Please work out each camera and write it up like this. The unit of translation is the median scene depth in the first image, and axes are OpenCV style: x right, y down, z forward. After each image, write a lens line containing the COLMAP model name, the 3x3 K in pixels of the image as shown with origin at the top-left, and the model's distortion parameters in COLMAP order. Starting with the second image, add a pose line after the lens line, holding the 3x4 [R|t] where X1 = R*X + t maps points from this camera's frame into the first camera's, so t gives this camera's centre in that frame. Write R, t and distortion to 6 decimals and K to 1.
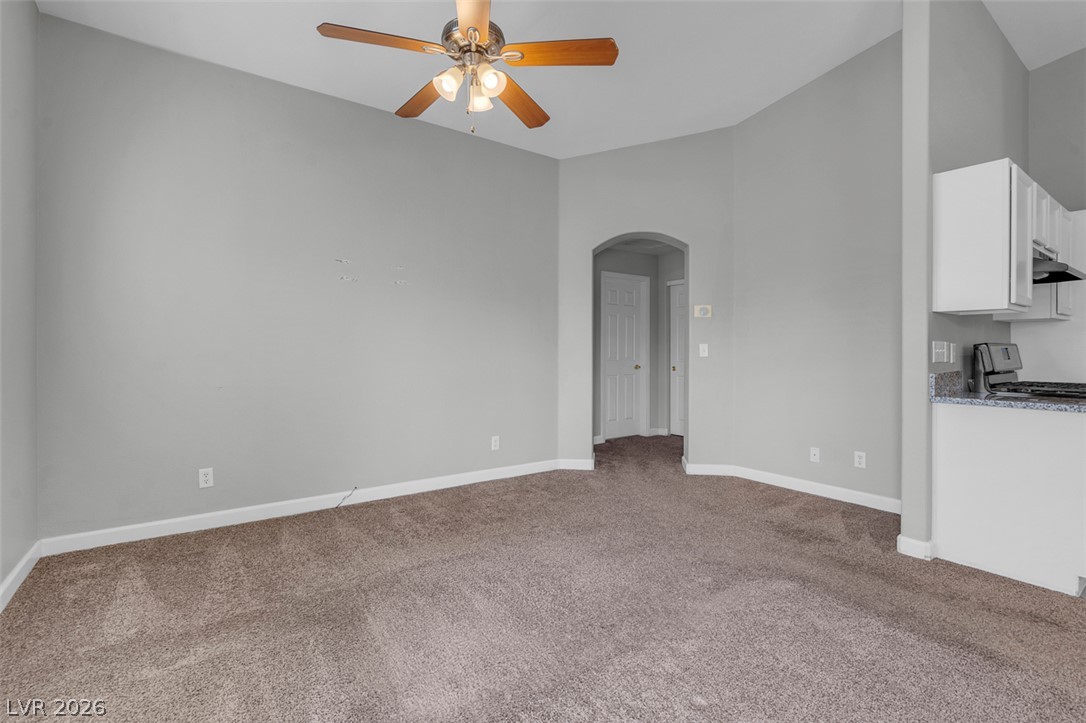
lens RADIAL K [[494.0, 0, 539.6], [0, 494.0, 350.1], [0, 0, 1]] dist [0.000387, 0.000626]
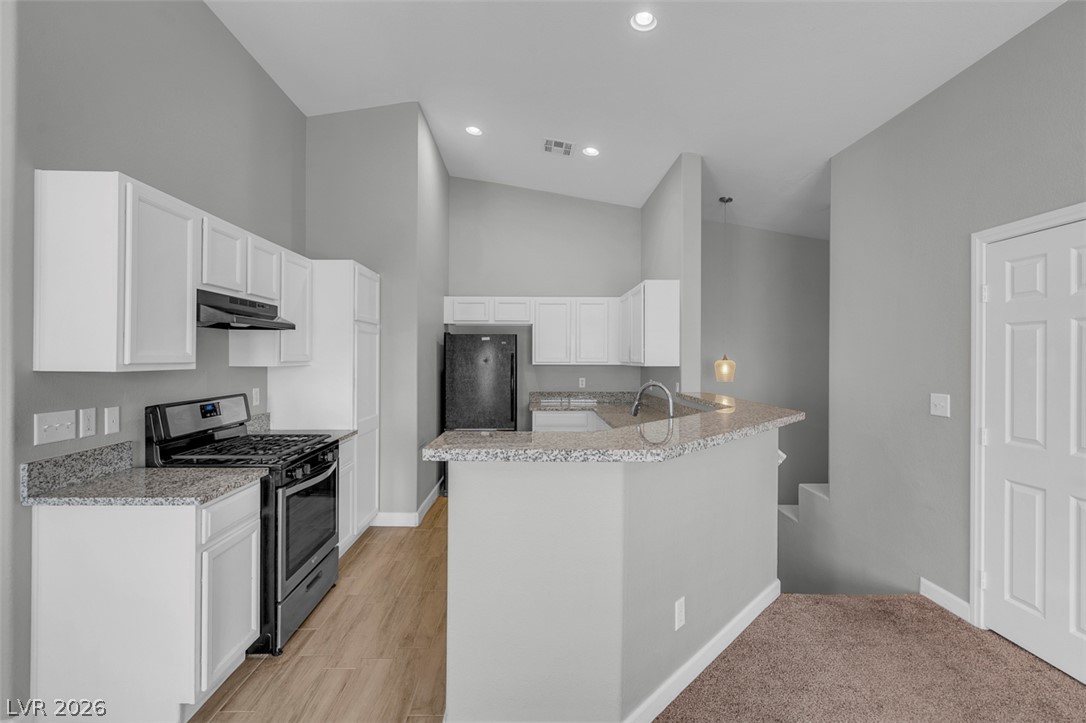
lens RADIAL K [[492.7, 0, 532.8], [0, 492.7, 359.6], [0, 0, 1]] dist [-0.000279, 0.000563]
pose [[0.578686, -0.002251, 0.815548, 0.559486], [-0.001170, 0.999993, 0.003590, -0.084907], [-0.815550, -0.003031, 0.578679, 0.037289]]
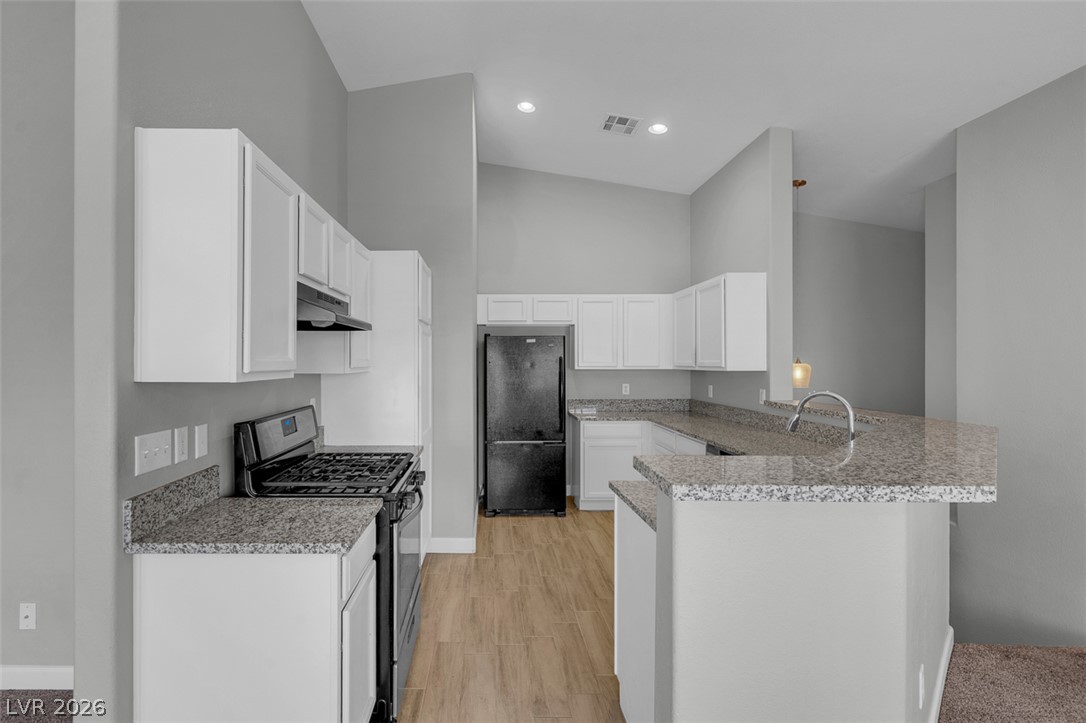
lens RADIAL K [[508.0, 0, 485.1], [0, 508.0, 362.8], [0, 0, 1]] dist [0.000413, 0.000455]
pose [[0.596541, -0.003980, 0.802573, 0.506383], [0.003645, 0.999991, 0.002250, -0.086273], [-0.802575, 0.001583, 0.596550, 0.315214]]
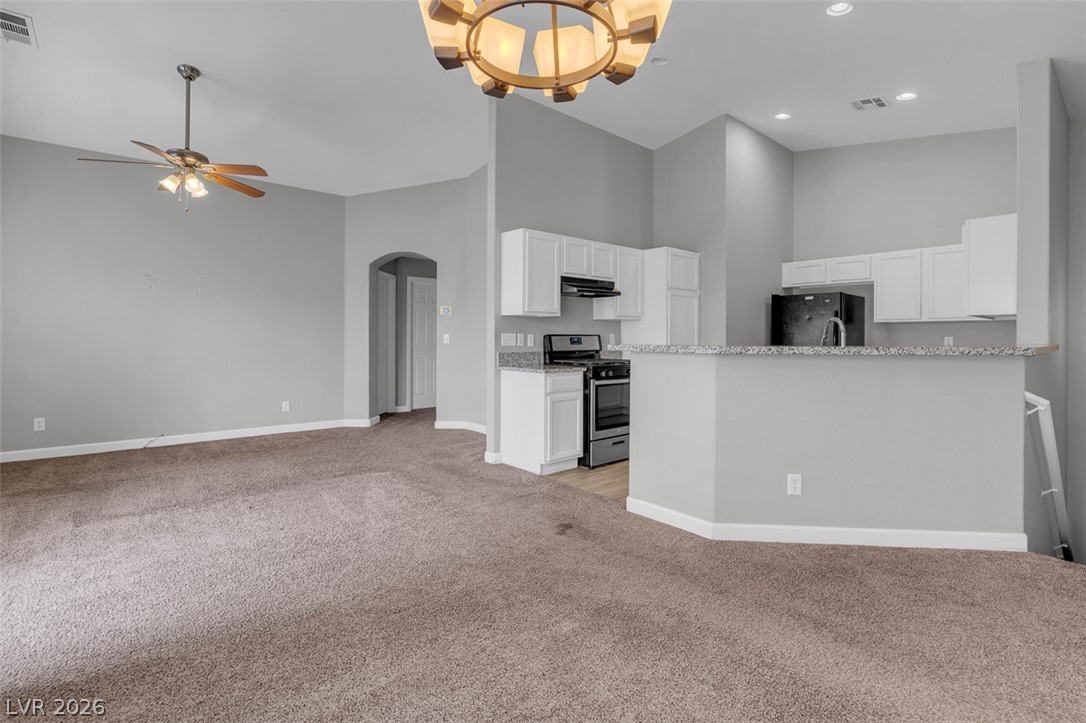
lens RADIAL K [[507.9, 0, 541.8], [0, 507.9, 339.1], [0, 0, 1]] dist [-0.000084, -0.000491]
pose [[0.996761, 0.001725, 0.080404, 0.694608], [-0.001693, 0.999998, -0.000464, 0.002054], [-0.080404, 0.000327, 0.996762, -0.627727]]
